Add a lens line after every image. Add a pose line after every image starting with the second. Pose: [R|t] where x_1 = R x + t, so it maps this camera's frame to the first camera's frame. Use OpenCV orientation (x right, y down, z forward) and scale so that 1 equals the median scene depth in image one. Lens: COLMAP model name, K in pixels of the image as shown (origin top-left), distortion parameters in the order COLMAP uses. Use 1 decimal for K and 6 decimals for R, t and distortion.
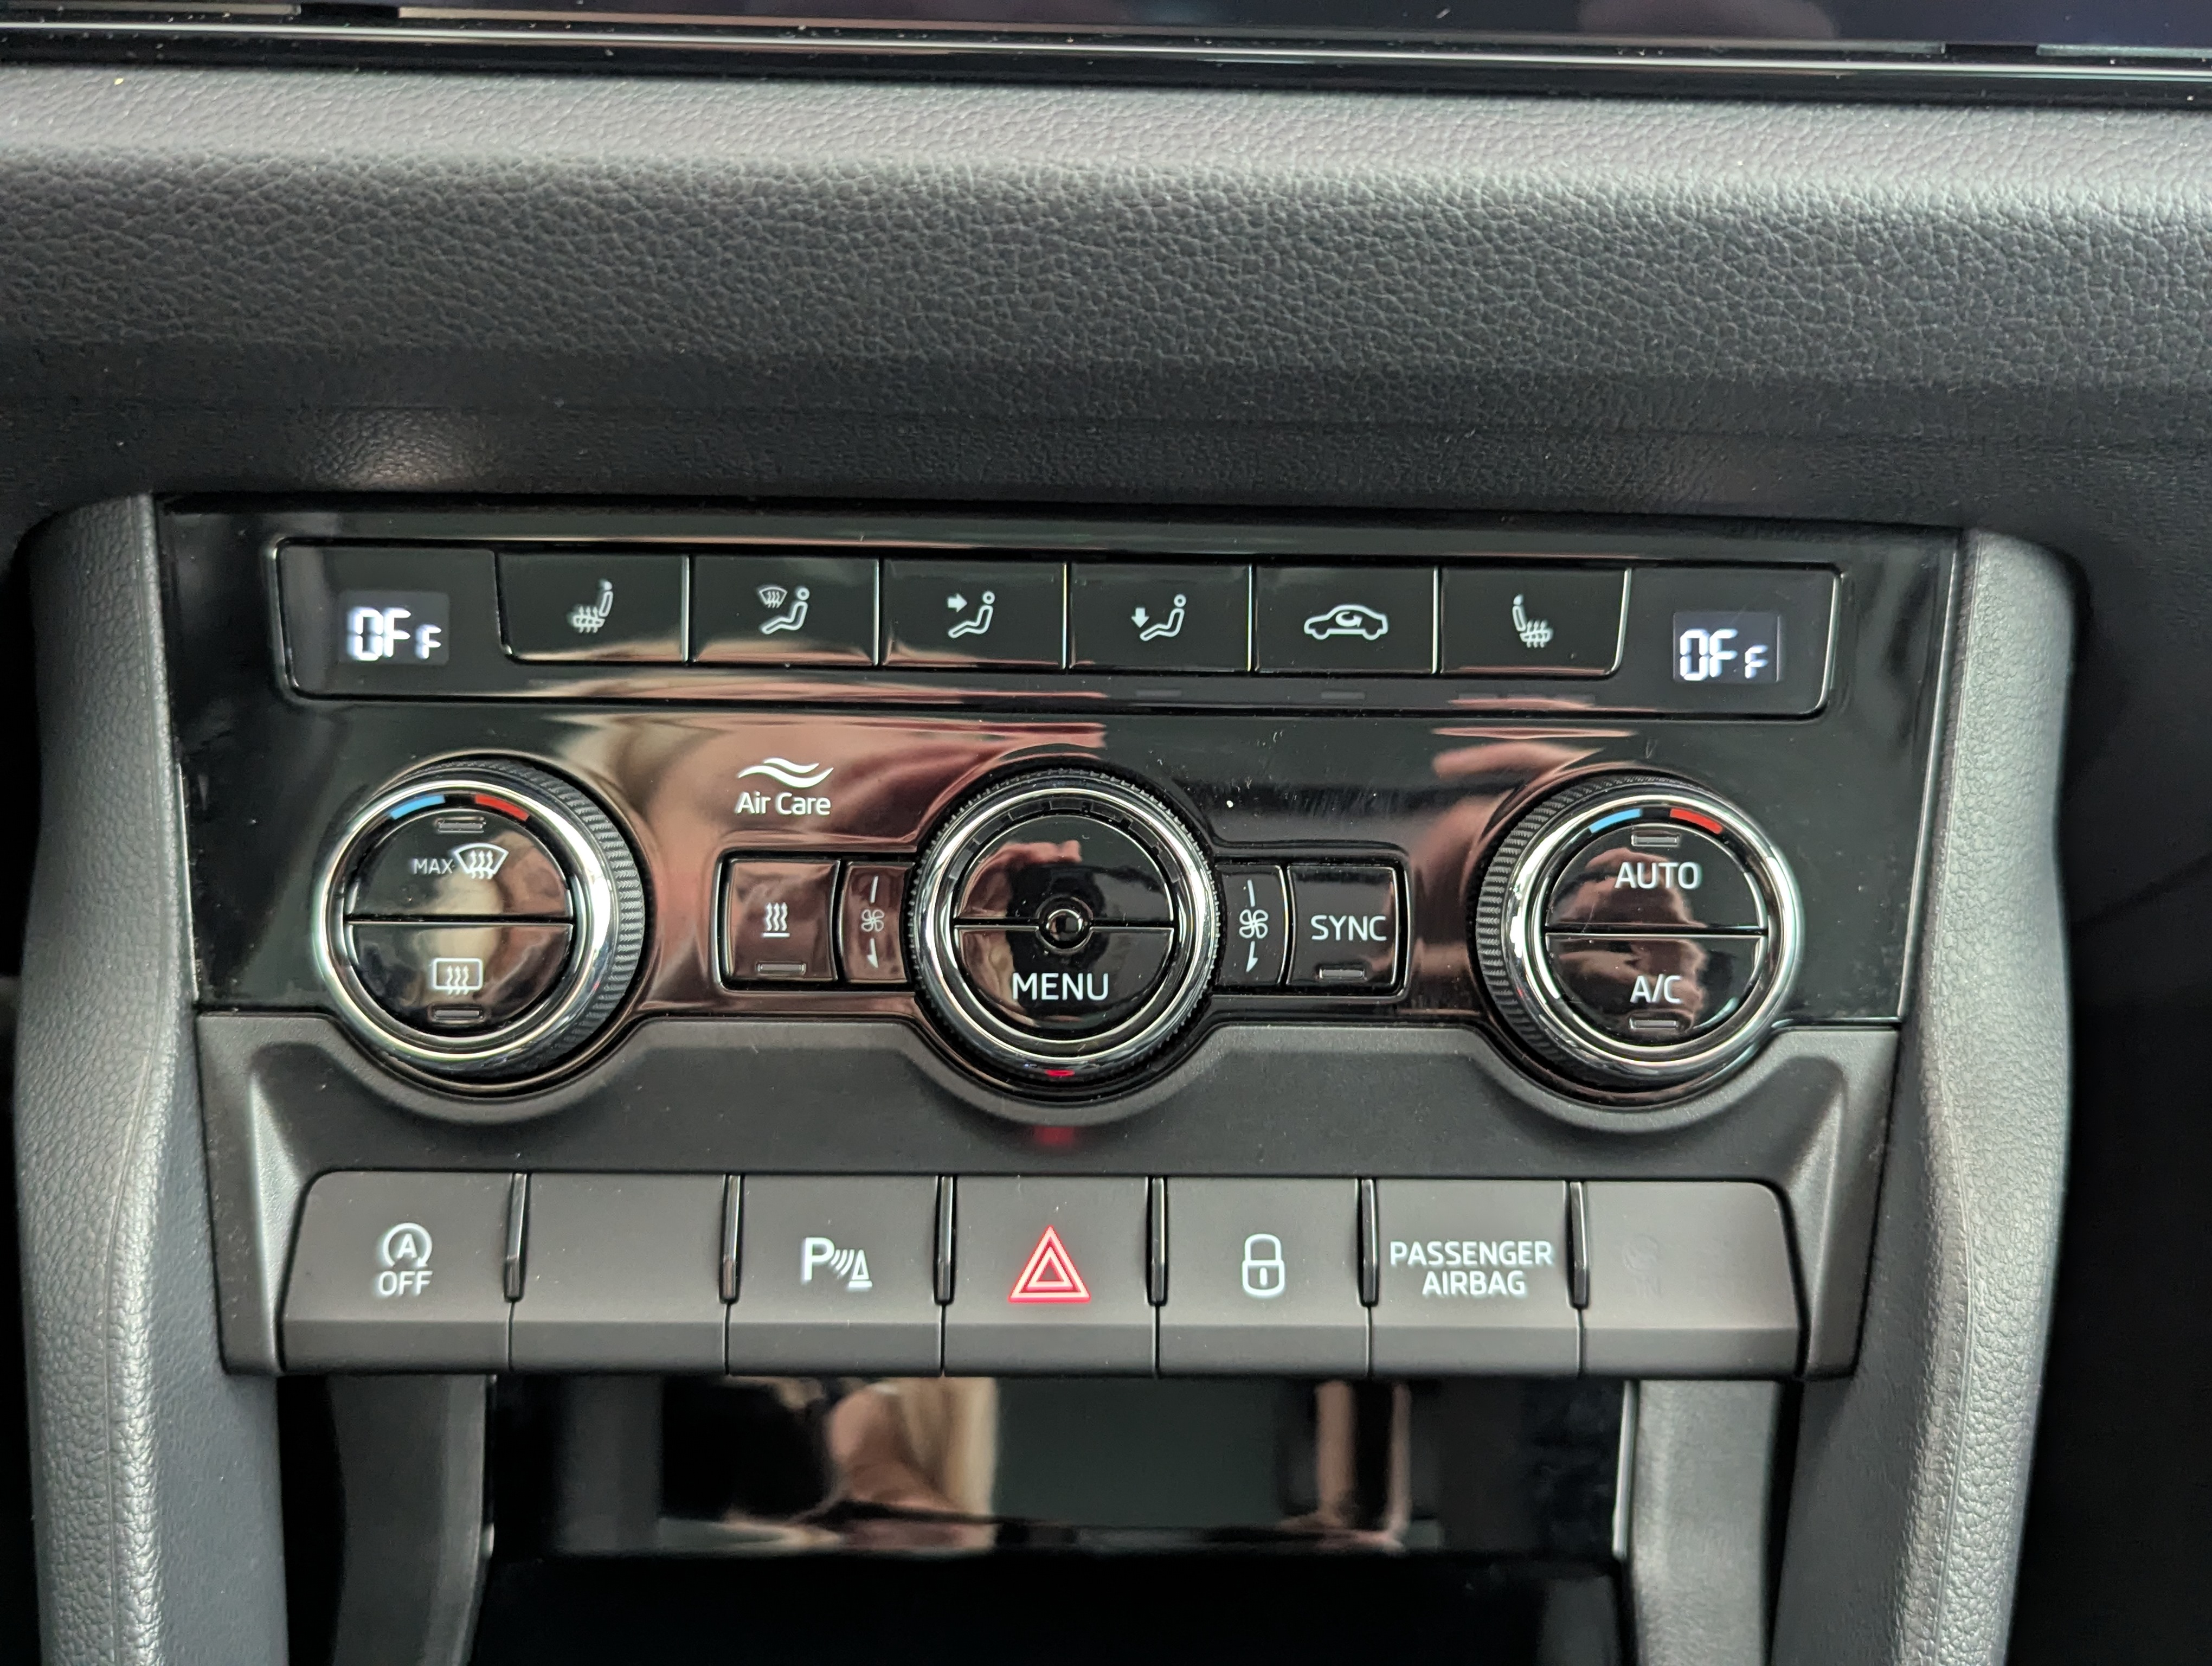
lens RADIAL K [[2162.7, 0, 1117.4], [0, 2162.7, 841.4], [0, 0, 1]] dist [0.006427, -0.003827]
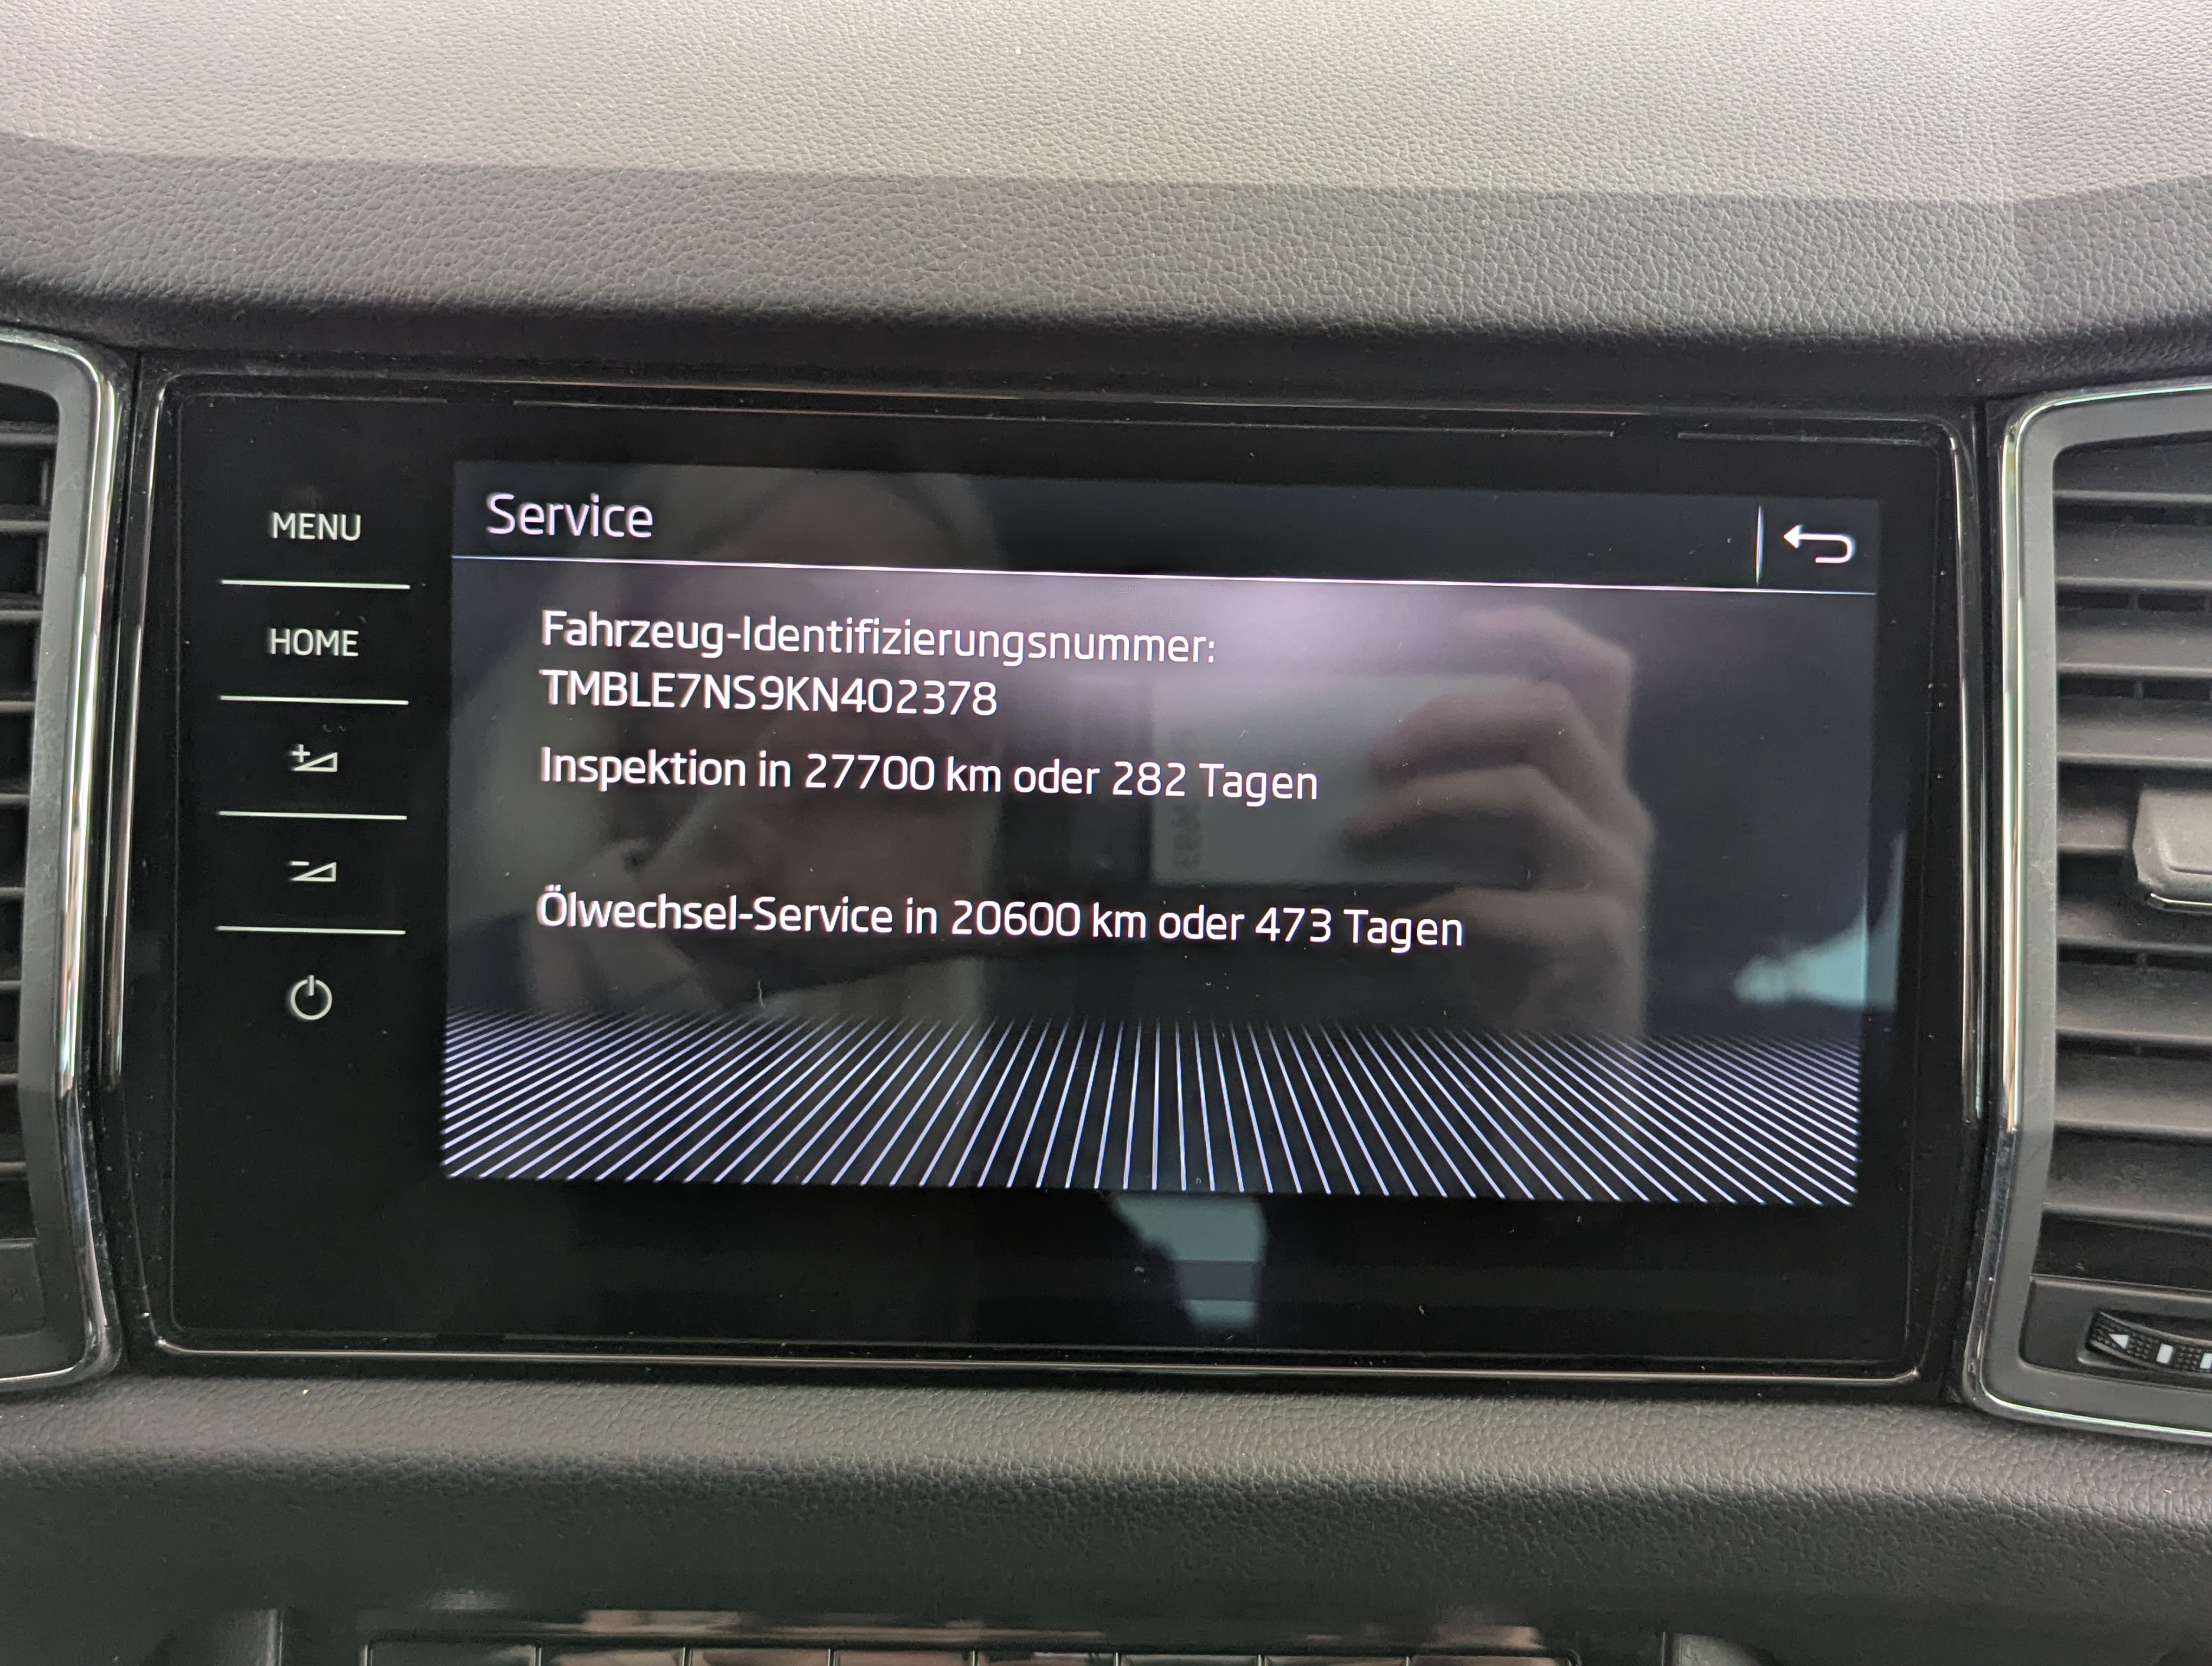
lens RADIAL K [[2084.6, 0, 1106.0], [0, 2084.6, 833.0], [0, 0, 1]] dist [0.002998, 0.002735]
pose [[0.999970, 0.007215, -0.002764, 0.070597], [-0.007689, 0.964290, -0.264737, -0.342625], [0.000755, 0.264751, 0.964317, -0.427063]]
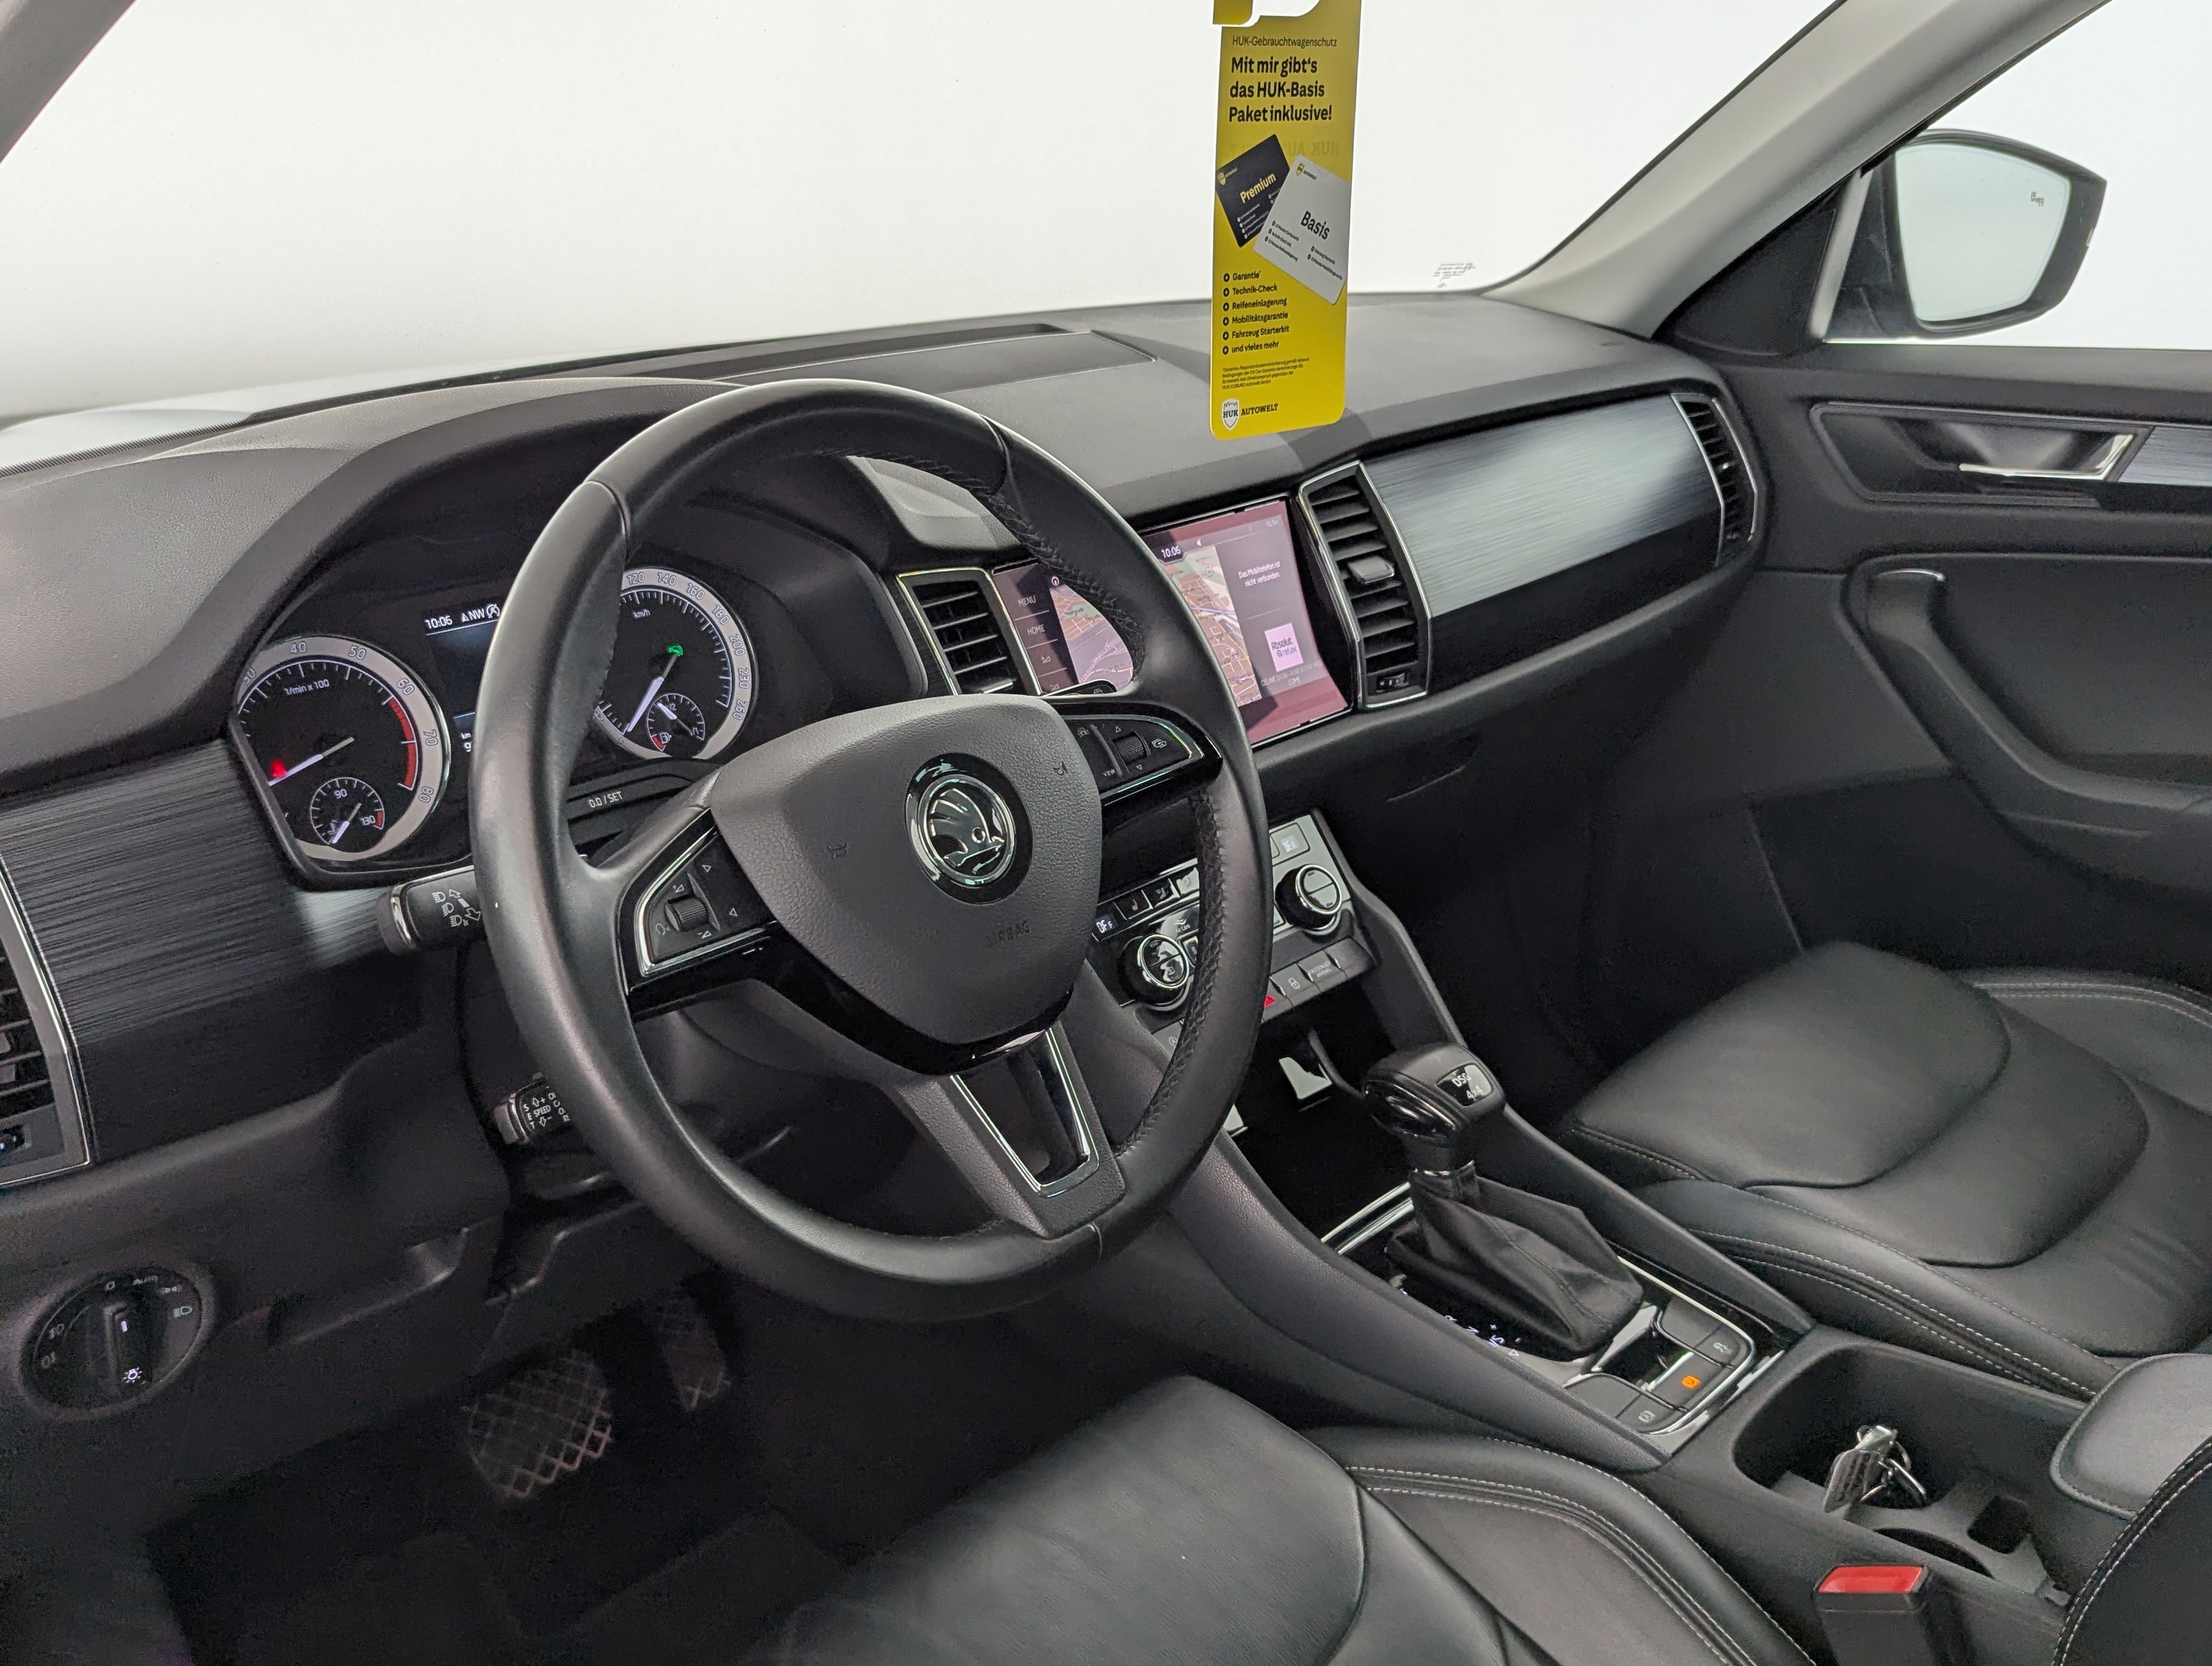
lens RADIAL K [[2067.7, 0, 1106.0], [0, 2067.7, 833.0], [0, 0, 1]] dist [0.061788, -0.002931]
pose [[0.699997, -0.289407, 0.652877, -3.886017], [0.491526, 0.858458, -0.146465, 0.467853], [-0.518079, 0.423431, 0.743169, -2.891809]]
